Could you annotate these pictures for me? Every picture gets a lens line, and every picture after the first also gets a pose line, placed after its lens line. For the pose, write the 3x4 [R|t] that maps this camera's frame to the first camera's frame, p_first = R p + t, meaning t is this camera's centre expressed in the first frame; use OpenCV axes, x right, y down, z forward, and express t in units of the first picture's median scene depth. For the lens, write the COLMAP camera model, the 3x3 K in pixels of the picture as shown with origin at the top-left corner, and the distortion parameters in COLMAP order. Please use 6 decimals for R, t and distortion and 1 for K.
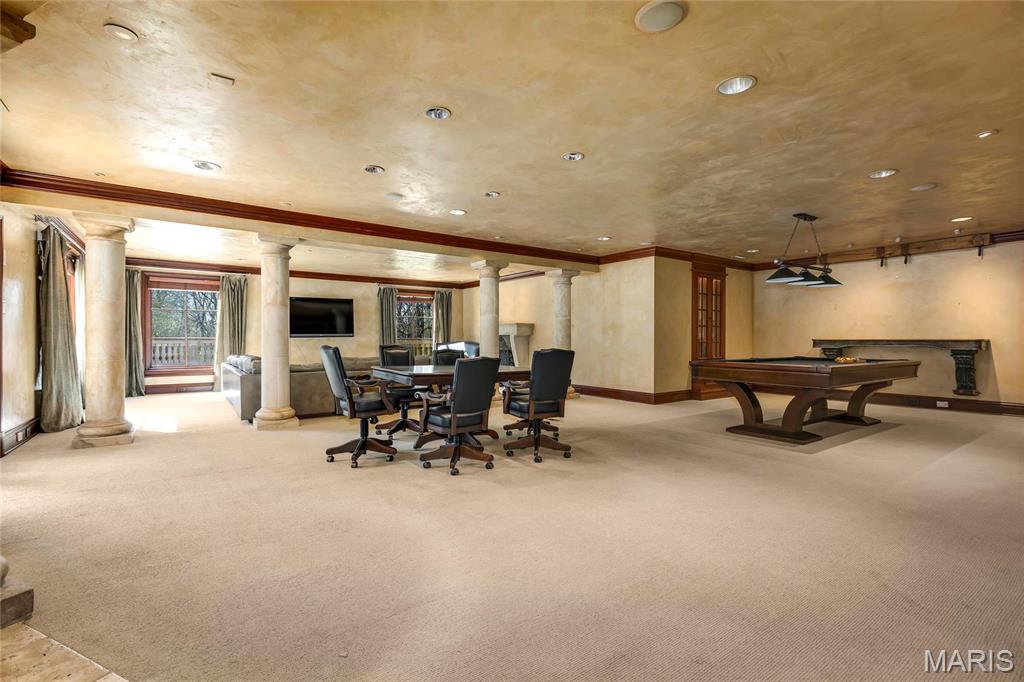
lens RADIAL K [[464.9, 0, 510.6], [0, 464.9, 338.4], [0, 0, 1]] dist [0.001446, 0.000126]
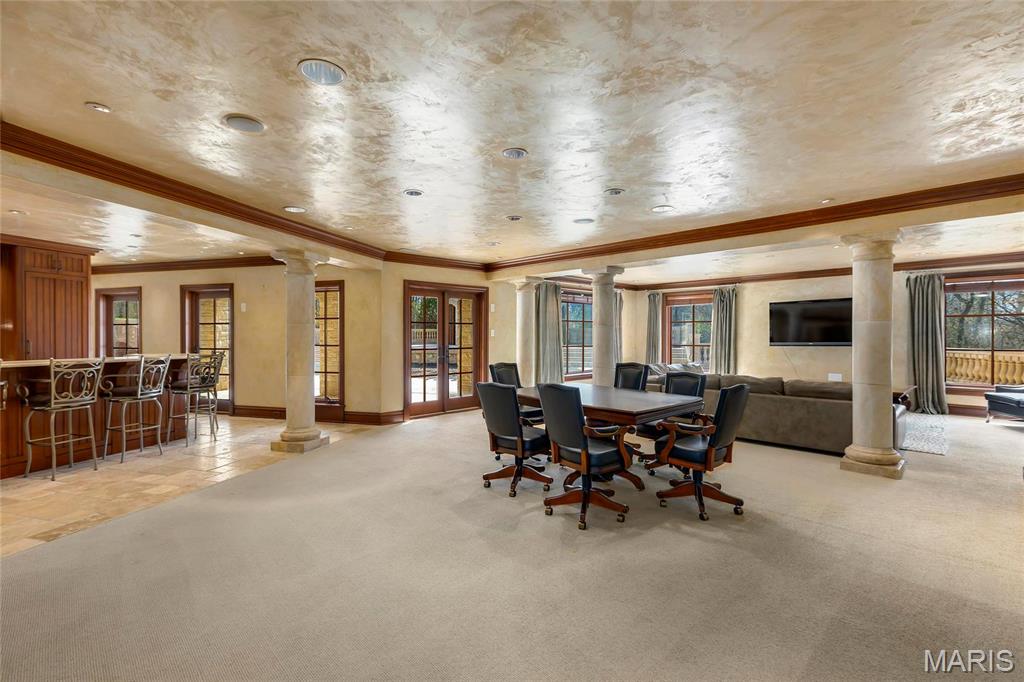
lens RADIAL K [[464.9, 0, 510.6], [0, 464.9, 338.4], [0, 0, 1]] dist [0.001446, 0.000126]
pose [[0.182604, 0.003977, -0.983178, 0.825766], [-0.009206, 0.999955, 0.002335, -0.041889], [0.983143, 0.008624, 0.182632, 0.761623]]
